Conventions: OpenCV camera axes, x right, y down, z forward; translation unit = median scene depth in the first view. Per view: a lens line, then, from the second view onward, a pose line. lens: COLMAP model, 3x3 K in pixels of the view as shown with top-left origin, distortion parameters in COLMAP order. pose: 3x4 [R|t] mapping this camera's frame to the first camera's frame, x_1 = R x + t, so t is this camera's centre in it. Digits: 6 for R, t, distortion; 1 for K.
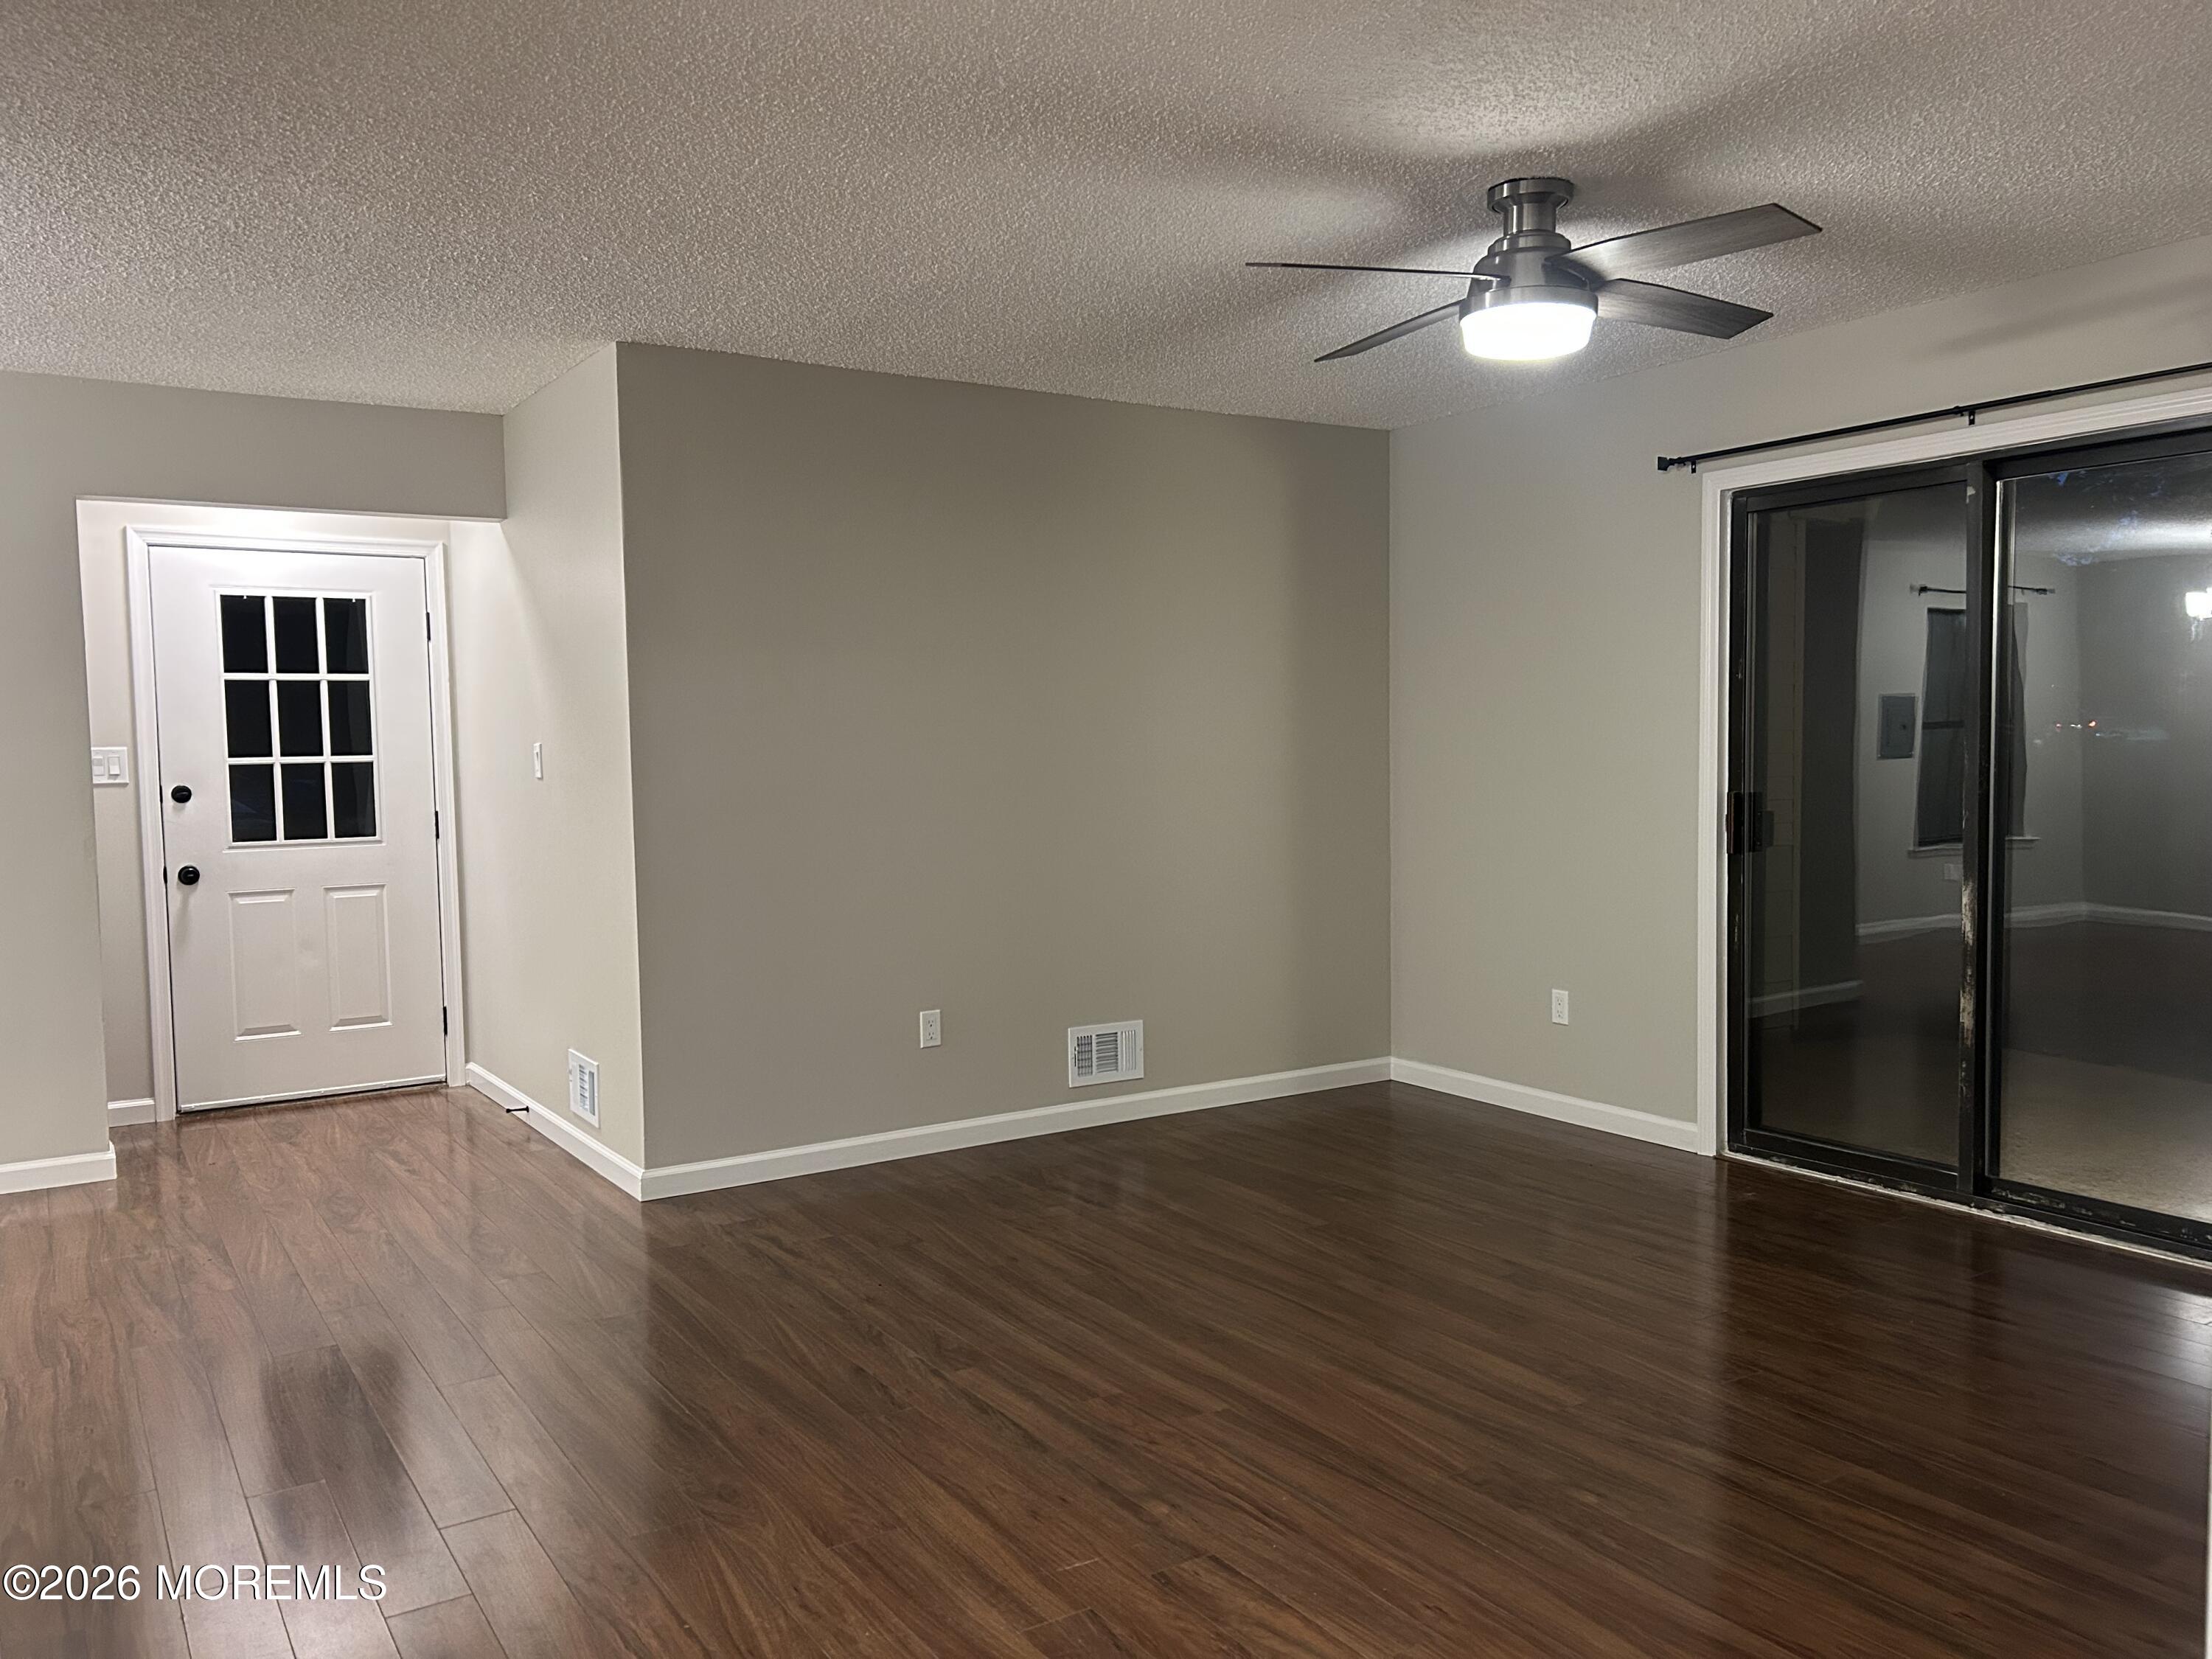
lens RADIAL K [[1686.7, 0, 1085.6], [0, 1686.7, 829.3], [0, 0, 1]] dist [0.111425, -0.129750]
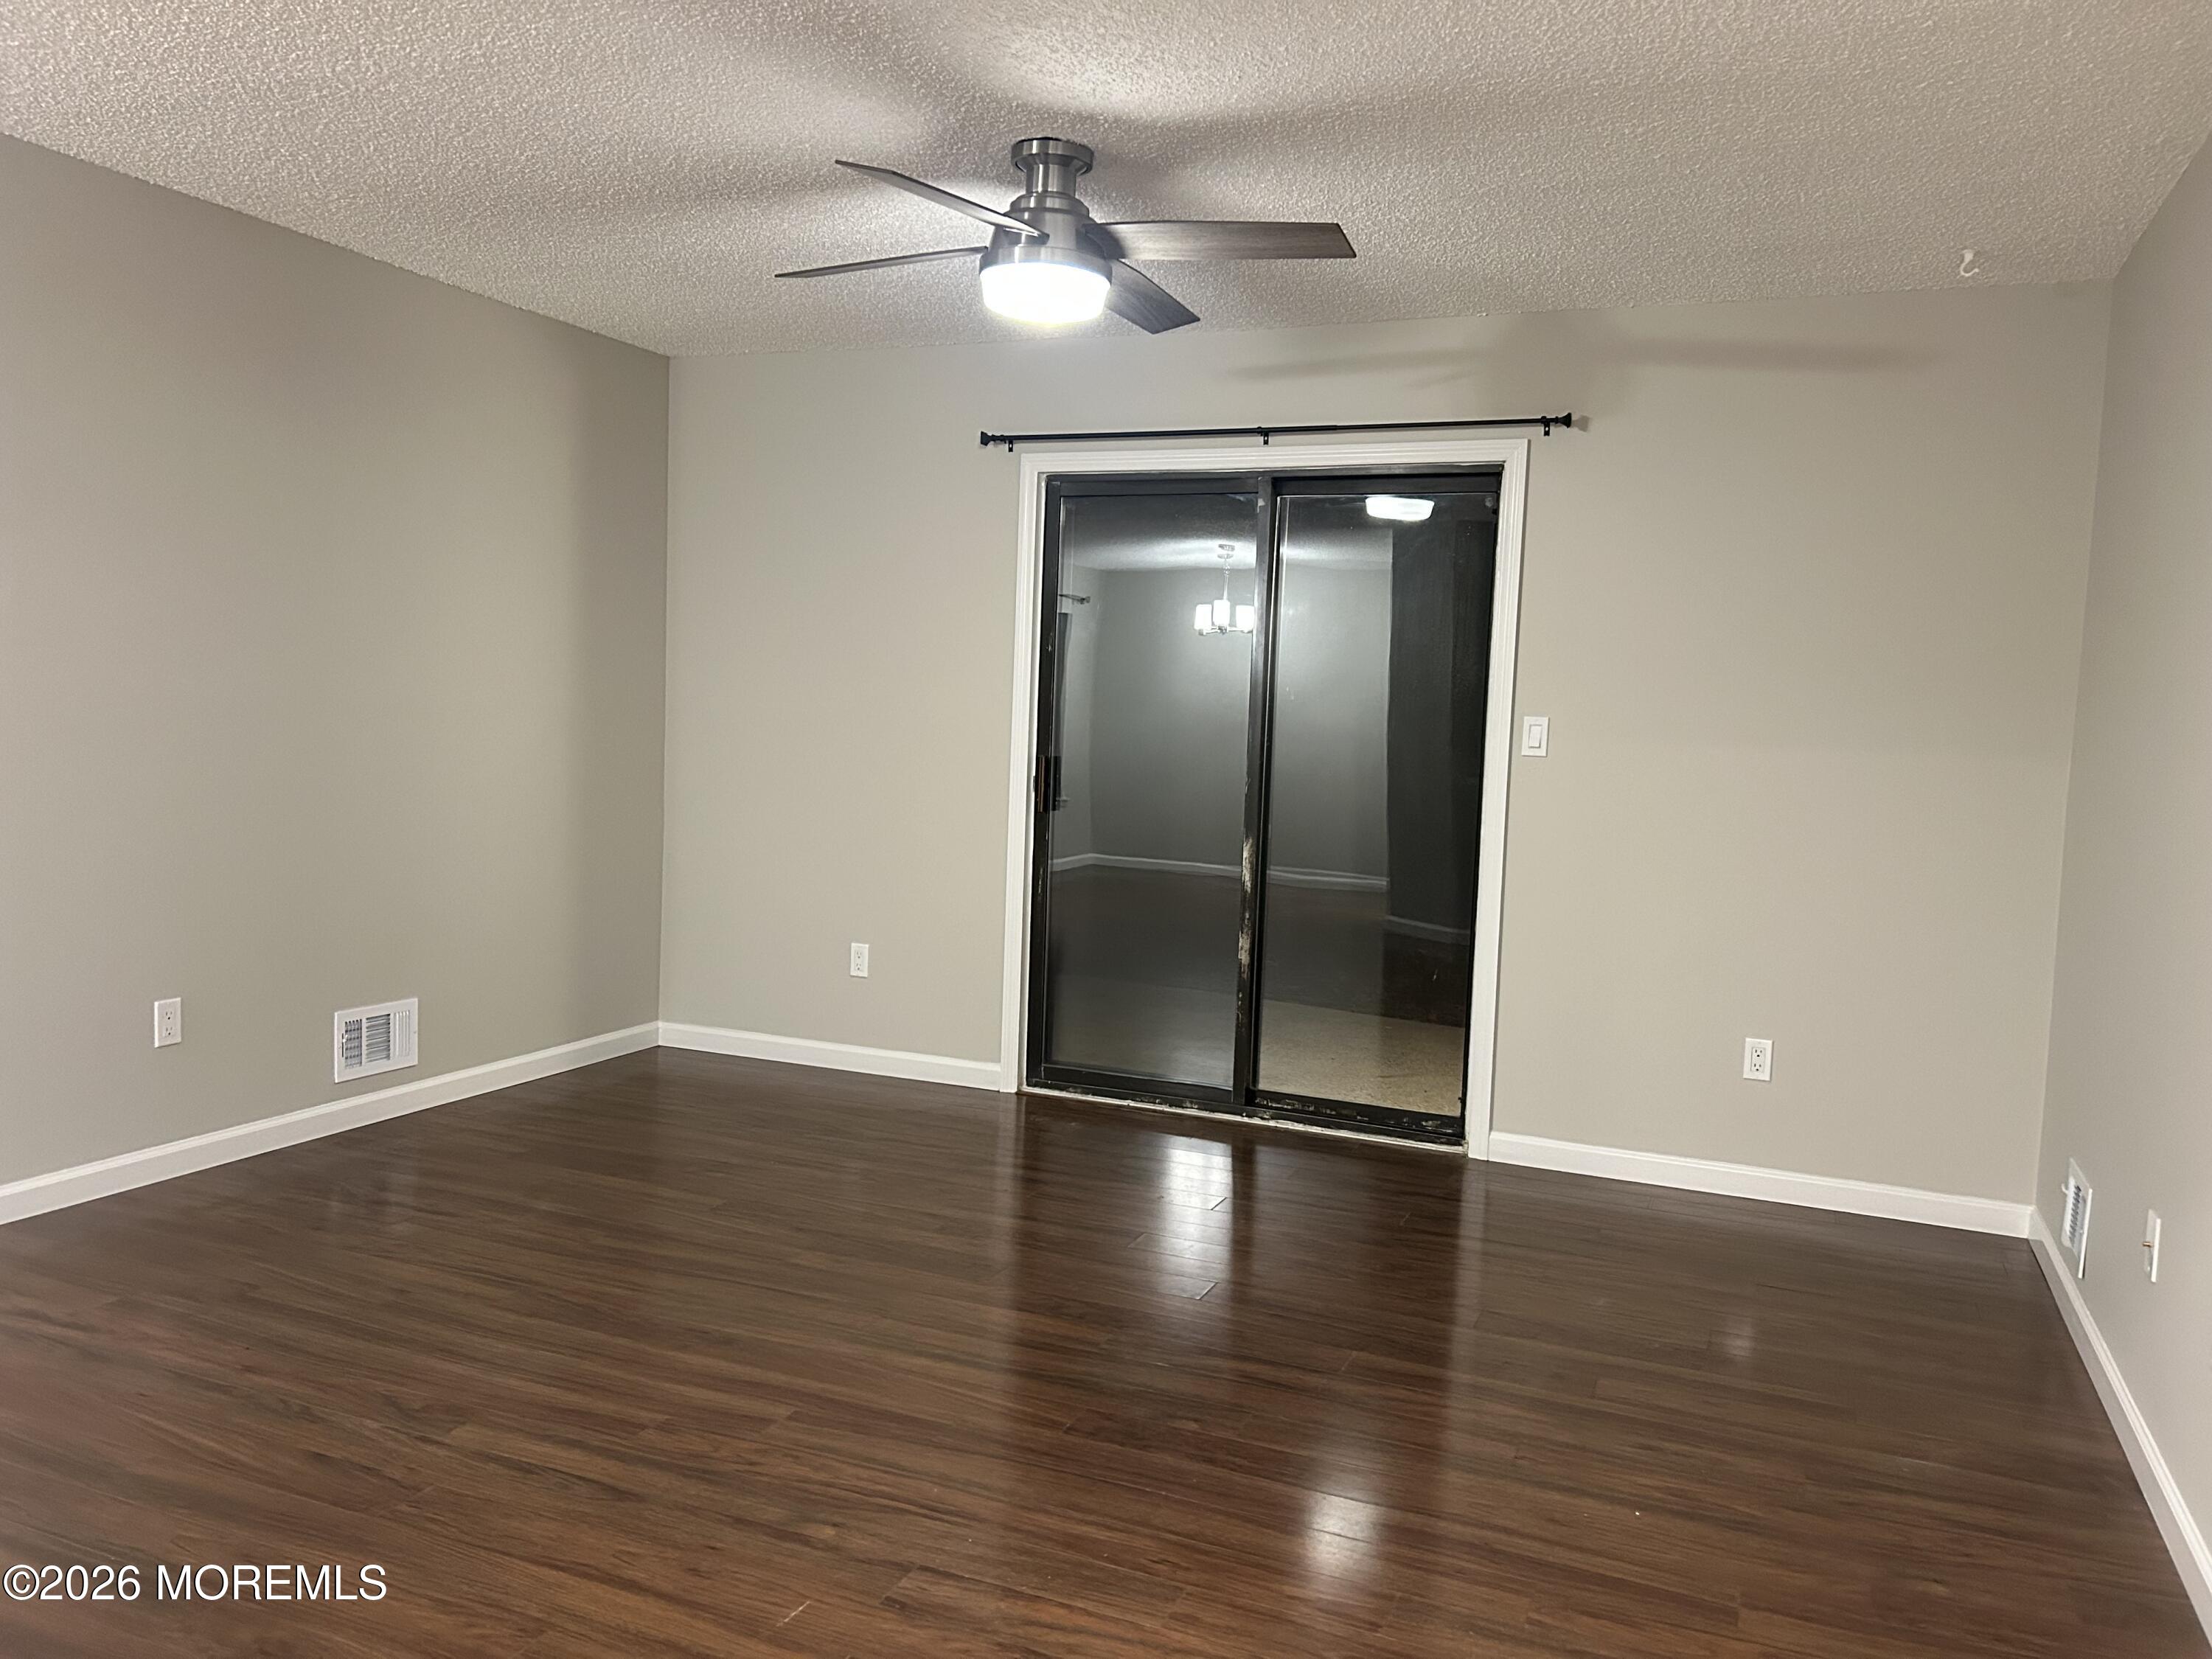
lens RADIAL K [[1686.7, 0, 1085.6], [0, 1686.7, 829.3], [0, 0, 1]] dist [0.111425, -0.129750]
pose [[0.826737, 0.005475, 0.562563, -0.285035], [-0.021035, 0.999554, 0.021185, 0.002767], [-0.562196, -0.029348, 0.826483, 0.147529]]
